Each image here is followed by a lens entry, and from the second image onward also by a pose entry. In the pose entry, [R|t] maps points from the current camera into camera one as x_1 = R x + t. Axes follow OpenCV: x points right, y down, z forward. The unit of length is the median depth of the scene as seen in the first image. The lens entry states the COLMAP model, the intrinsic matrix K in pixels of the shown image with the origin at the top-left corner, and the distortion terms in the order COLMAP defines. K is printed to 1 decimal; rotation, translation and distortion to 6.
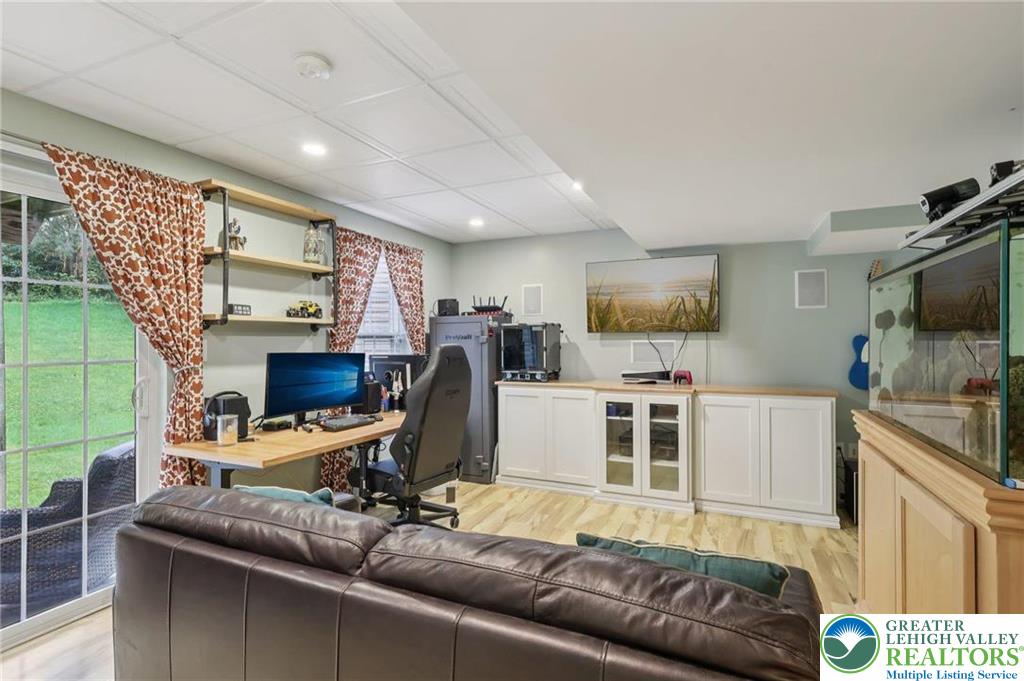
lens RADIAL K [[501.6, 0, 508.7], [0, 501.6, 340.2], [0, 0, 1]] dist [0.015609, 0.000299]
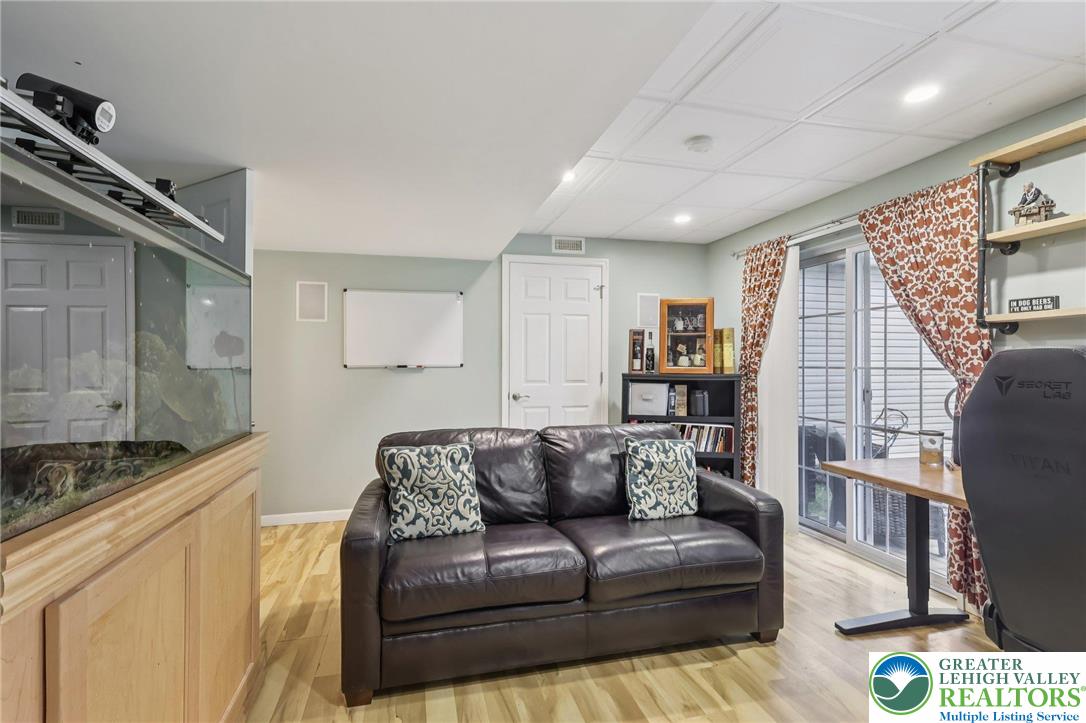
lens RADIAL K [[509.7, 0, 539.1], [0, 509.7, 360.5], [0, 0, 1]] dist [0.004462, 0.000206]
pose [[-0.776543, 0.008021, -0.630014, 0.626942], [0.008649, 0.999960, 0.002071, 0.016404], [0.630005, -0.003841, -0.776581, 1.400821]]
